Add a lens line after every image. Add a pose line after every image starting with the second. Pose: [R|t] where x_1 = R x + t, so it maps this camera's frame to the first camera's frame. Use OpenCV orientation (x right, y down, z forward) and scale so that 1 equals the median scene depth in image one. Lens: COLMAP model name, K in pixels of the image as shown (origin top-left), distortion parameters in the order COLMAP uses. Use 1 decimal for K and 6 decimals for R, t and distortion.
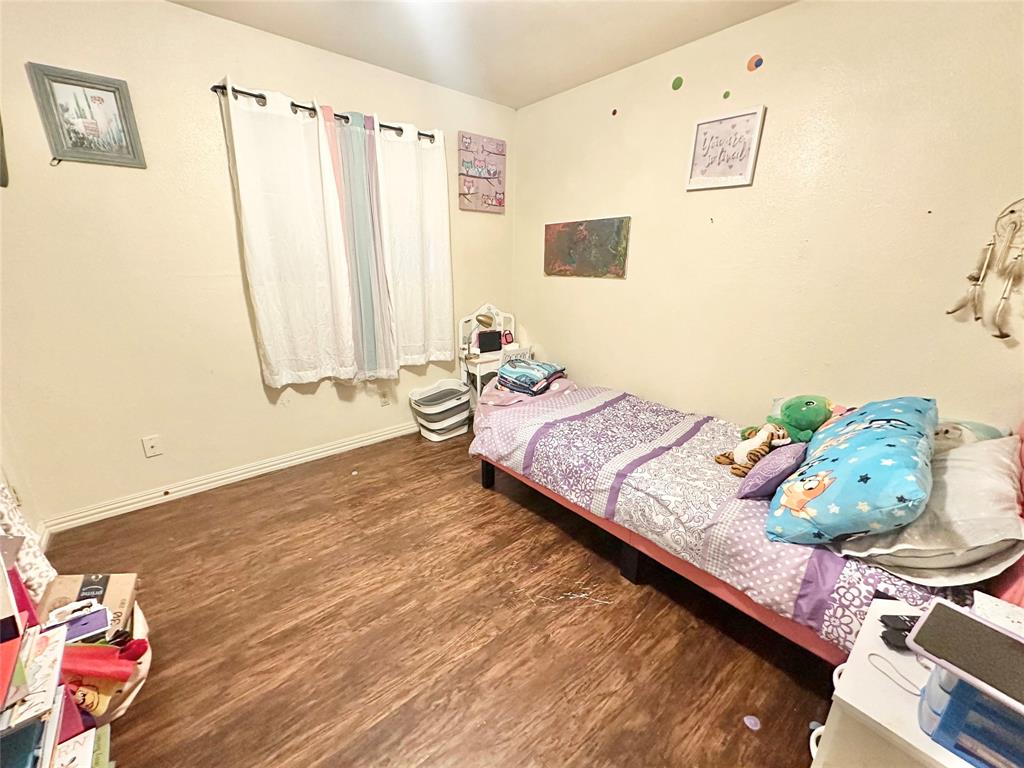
lens RADIAL K [[412.4, 0, 509.5], [0, 412.4, 385.7], [0, 0, 1]] dist [-0.009658, -0.000066]
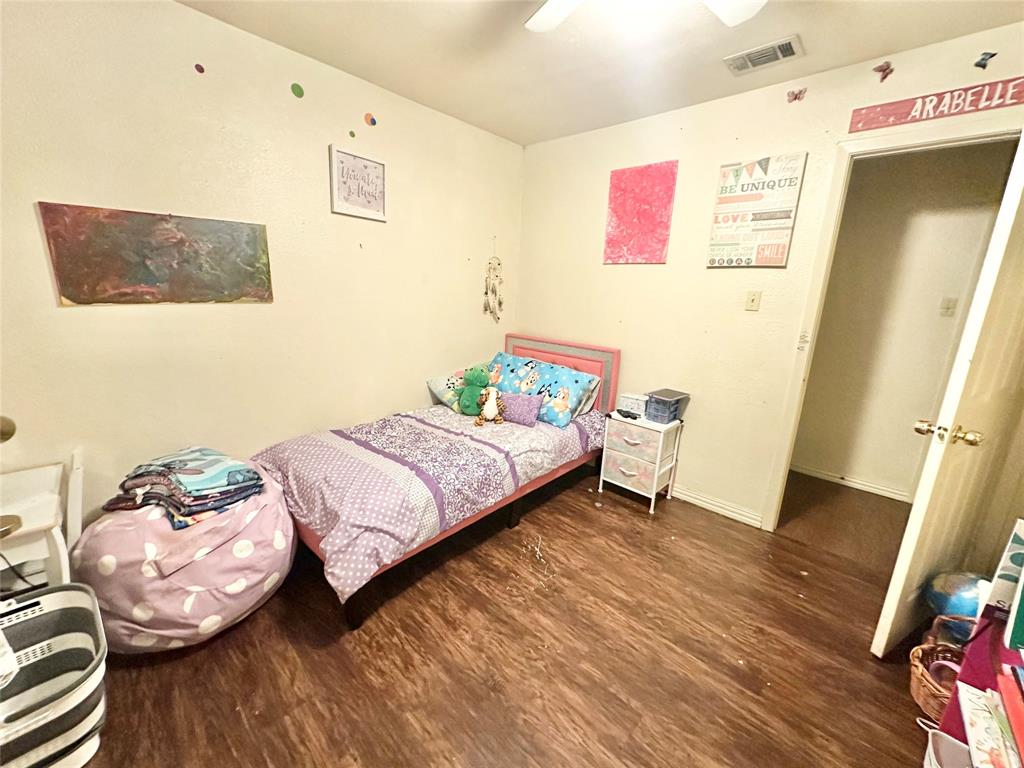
lens RADIAL K [[412.4, 0, 510.5], [0, 412.4, 386.1], [0, 0, 1]] dist [-0.009658, -0.000066]
pose [[-0.138428, -0.248375, 0.958722, -0.825879], [0.250111, 0.927896, 0.276502, -0.302931], [-0.958270, 0.278062, -0.066326, 0.927591]]
